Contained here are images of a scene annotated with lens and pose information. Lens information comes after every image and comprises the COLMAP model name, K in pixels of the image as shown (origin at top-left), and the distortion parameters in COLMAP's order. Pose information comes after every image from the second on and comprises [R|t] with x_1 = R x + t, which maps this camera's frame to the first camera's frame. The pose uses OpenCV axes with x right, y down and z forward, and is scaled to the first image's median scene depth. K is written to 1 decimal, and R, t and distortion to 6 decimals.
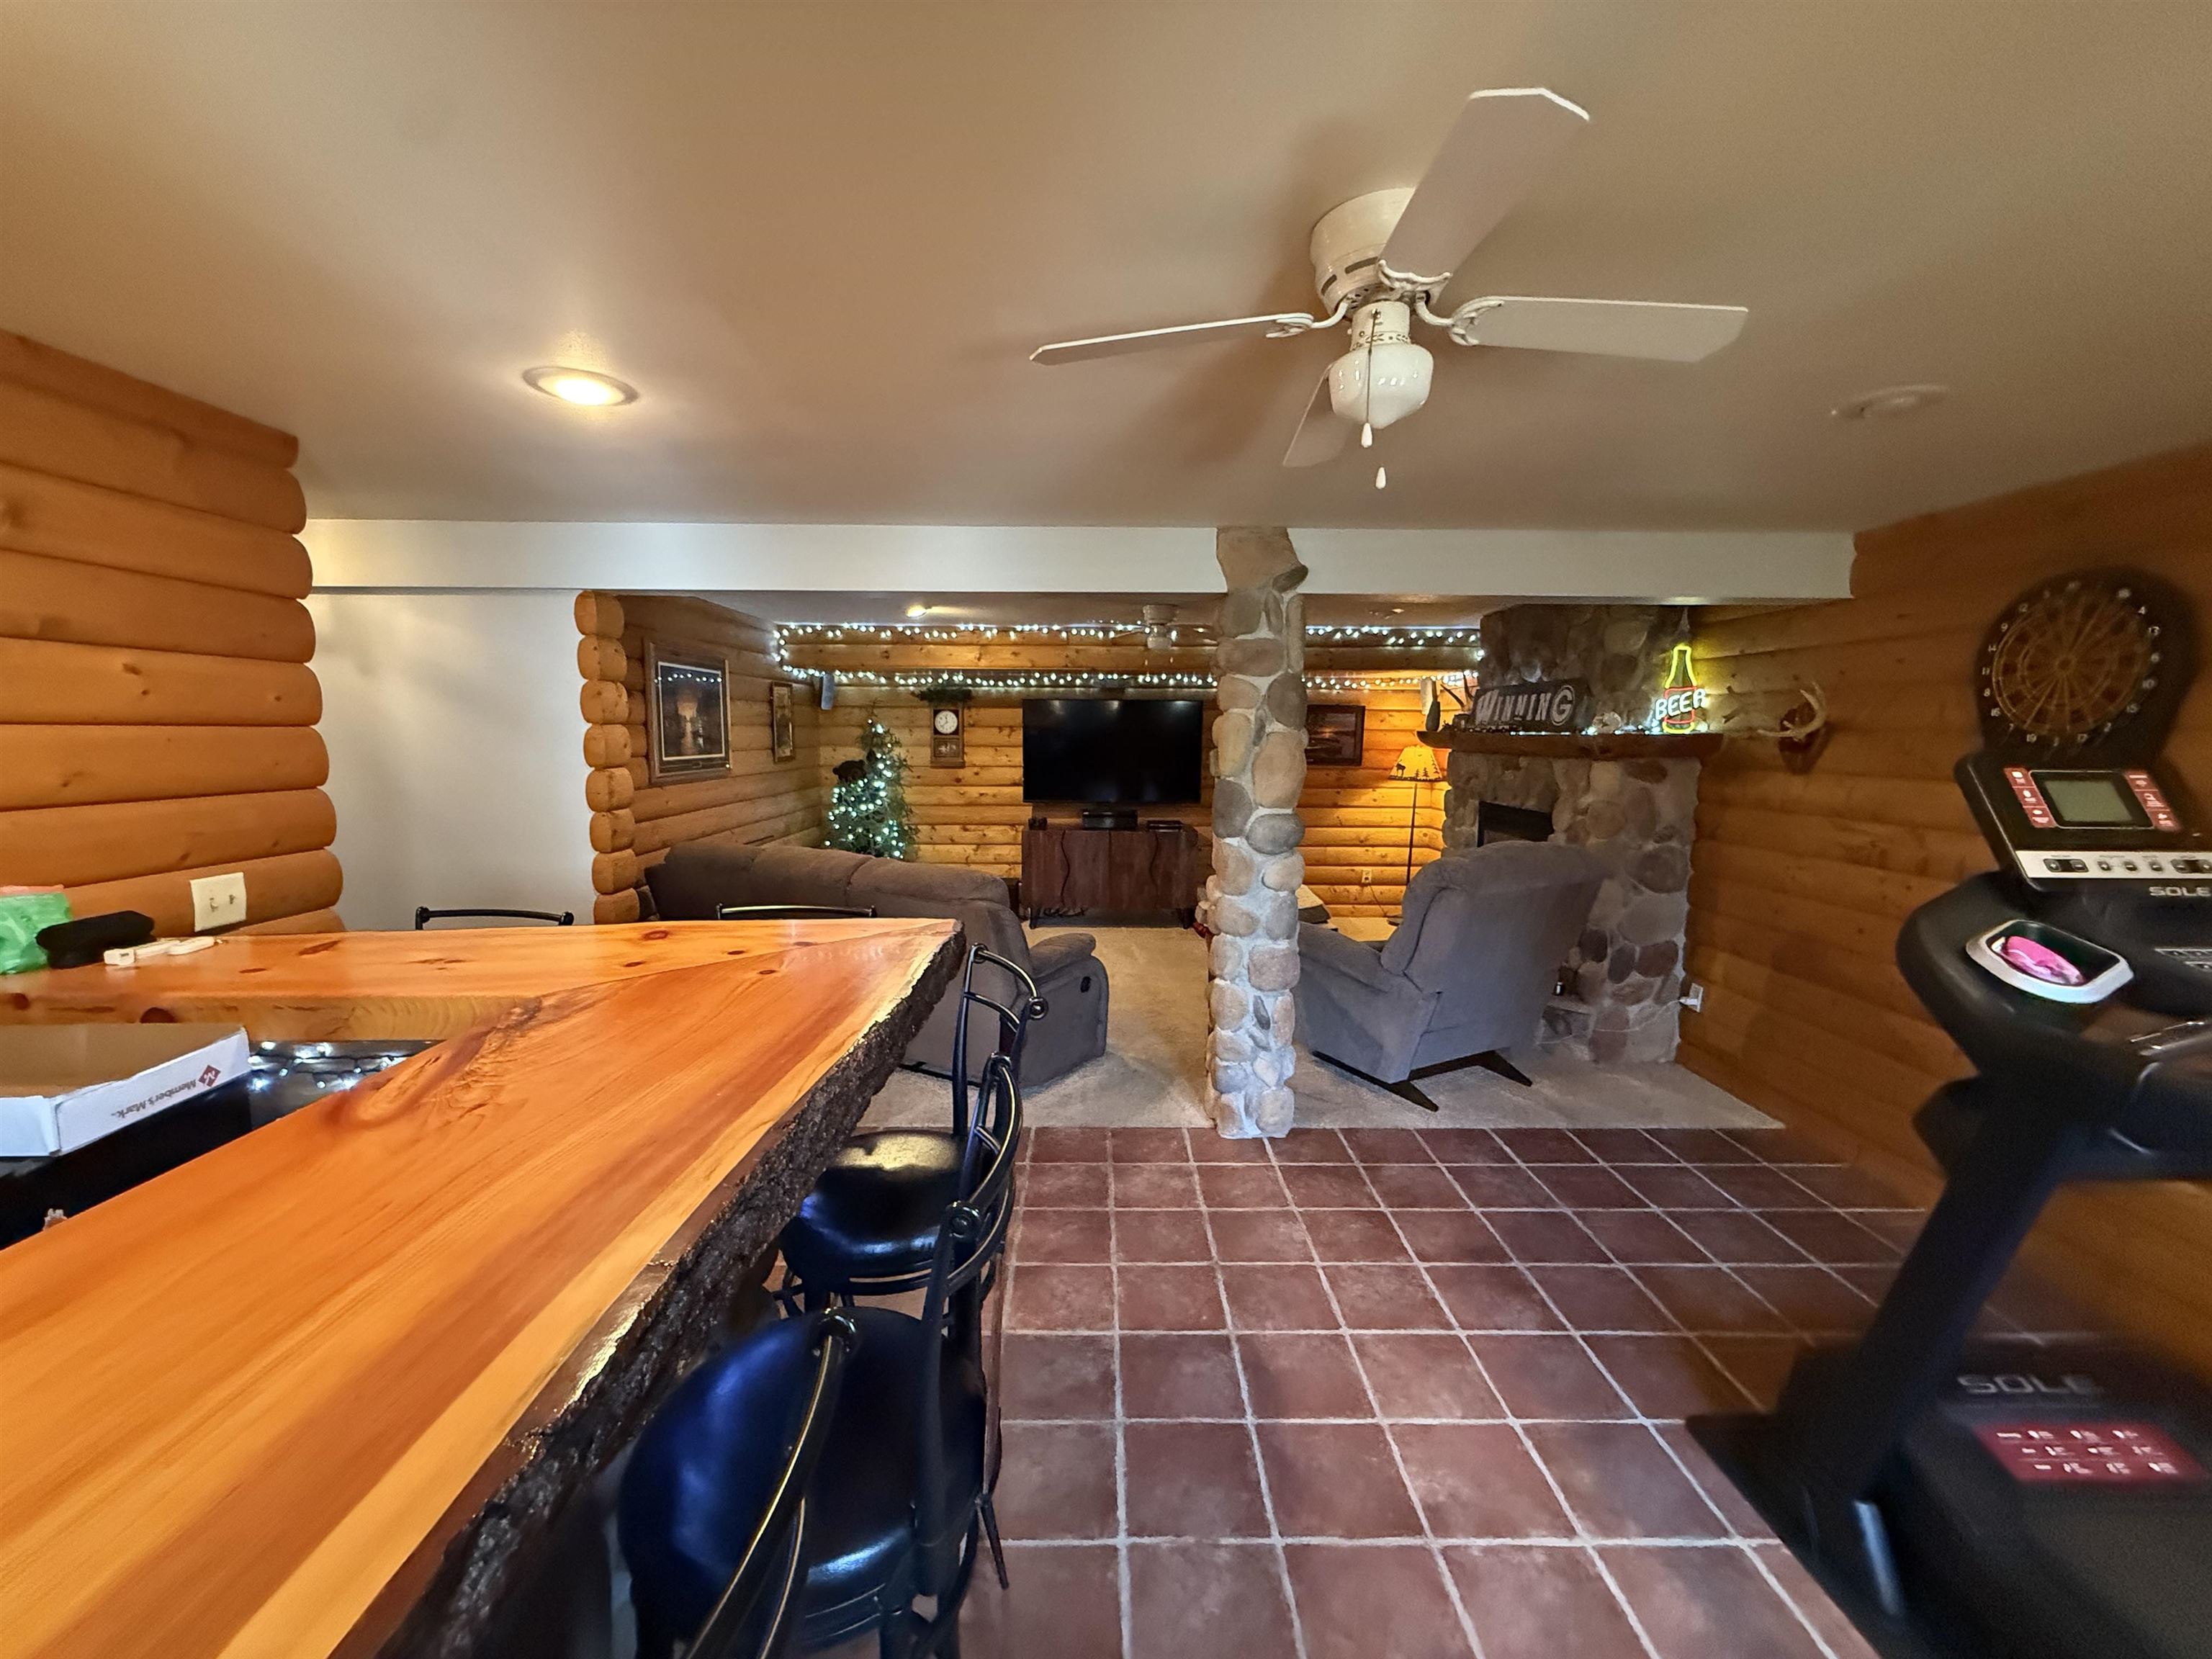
lens RADIAL K [[878.6, 0, 1096.7], [0, 878.6, 818.2], [0, 0, 1]] dist [0.001015, -0.000236]
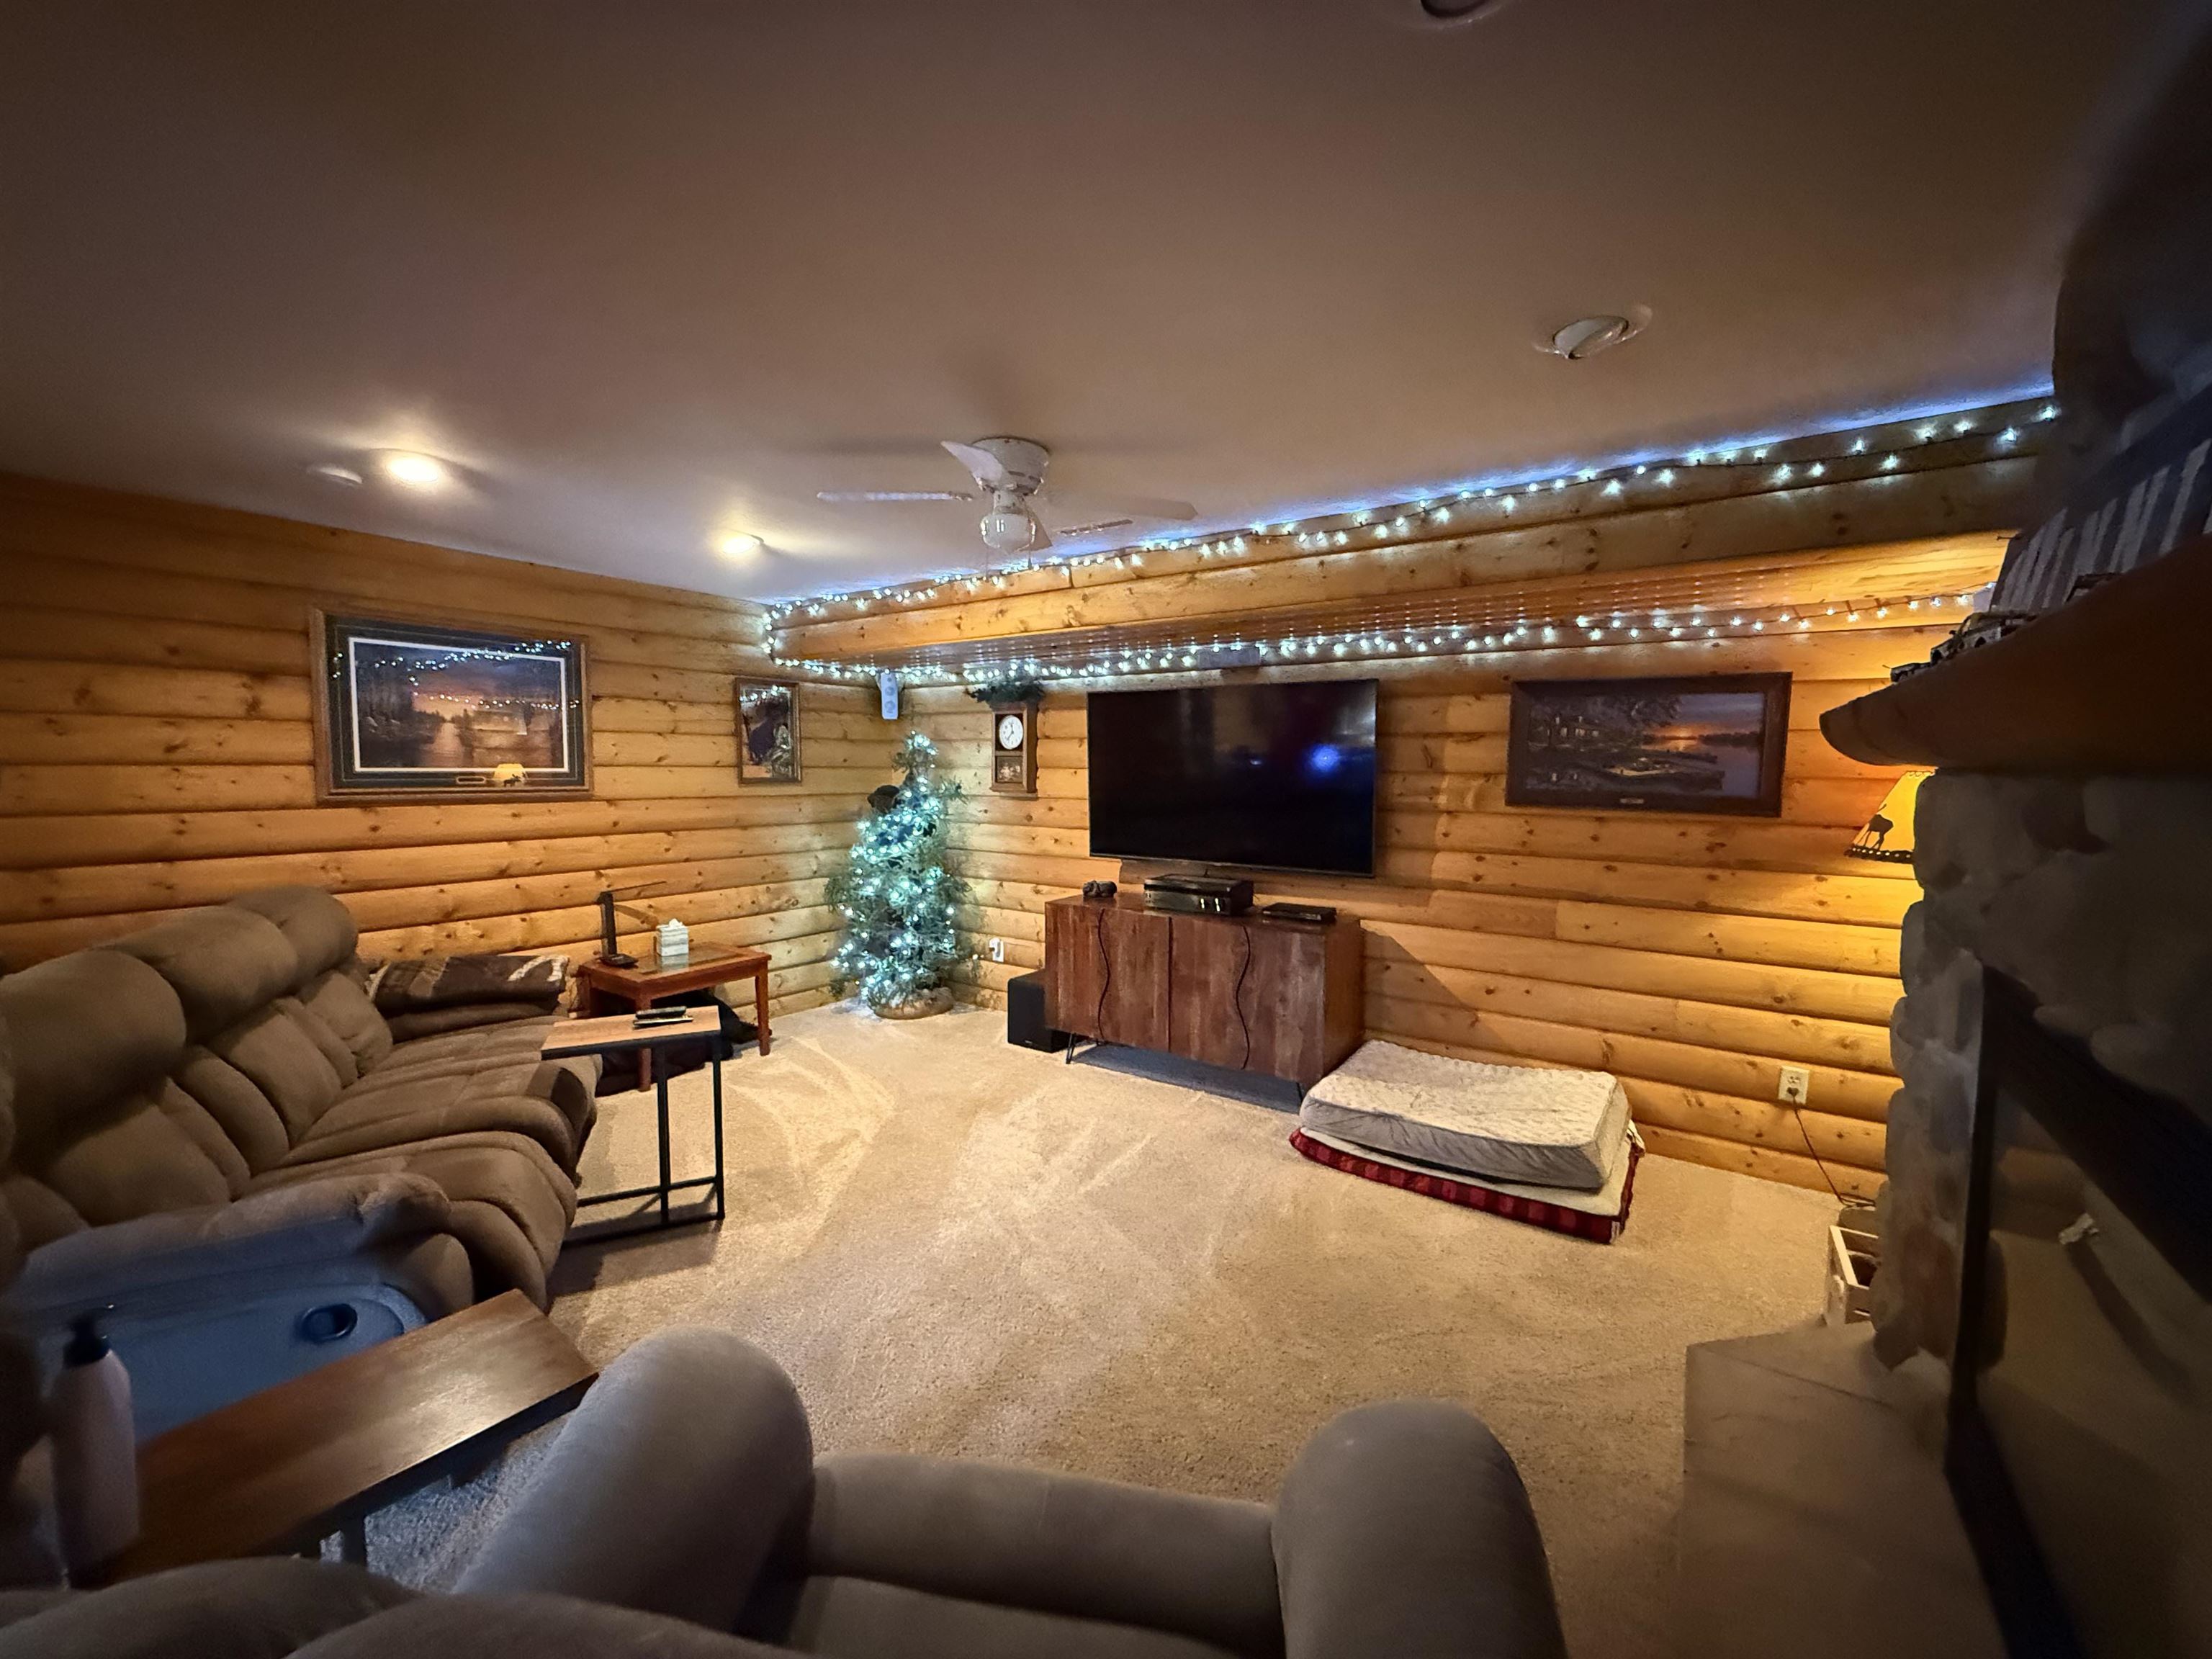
lens RADIAL K [[878.6, 0, 1096.7], [0, 878.6, 824.5], [0, 0, 1]] dist [0.001015, -0.000236]
pose [[0.814199, 0.040754, -0.579154, 0.296412], [-0.060403, 0.998066, -0.014685, -0.032859], [0.577435, 0.046939, 0.815086, 0.506161]]
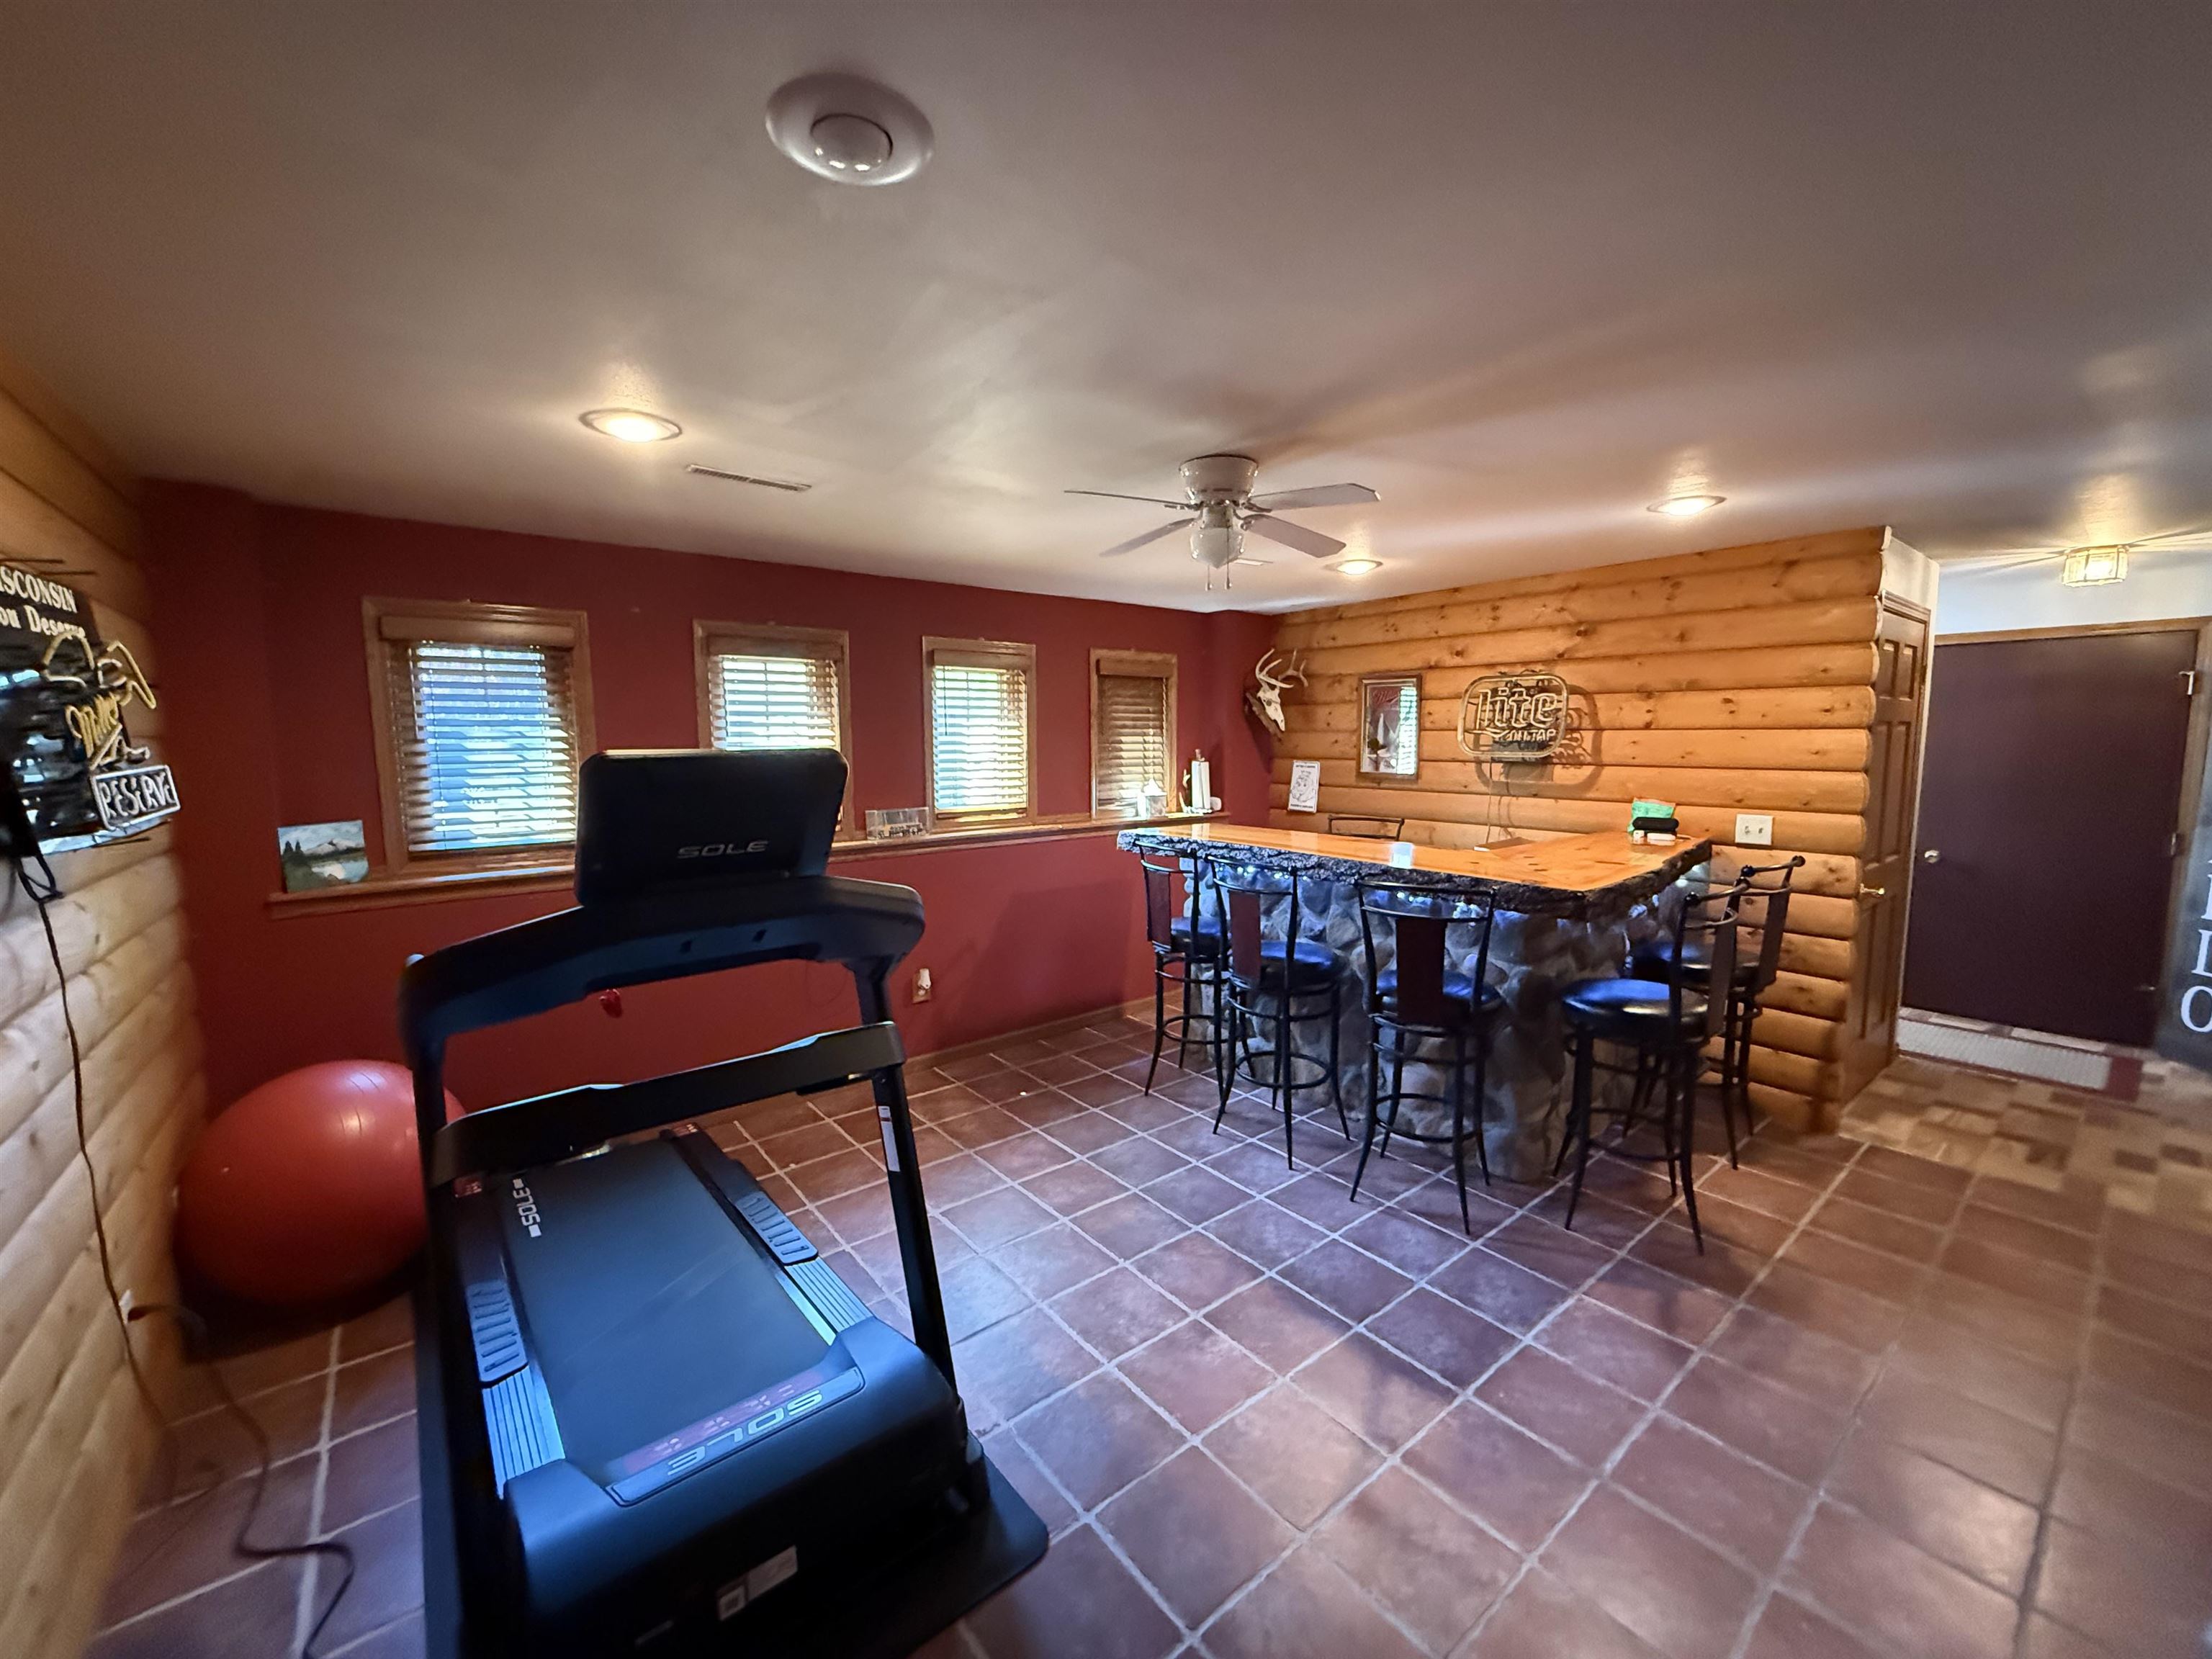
lens RADIAL K [[878.6, 0, 1105.2], [0, 878.6, 830.2], [0, 0, 1]] dist [0.001015, -0.000236]
pose [[-0.780725, 0.063993, -0.621590, 0.790020], [-0.060561, 0.982311, 0.177194, -0.098730], [0.621933, 0.175984, -0.763039, 1.110472]]
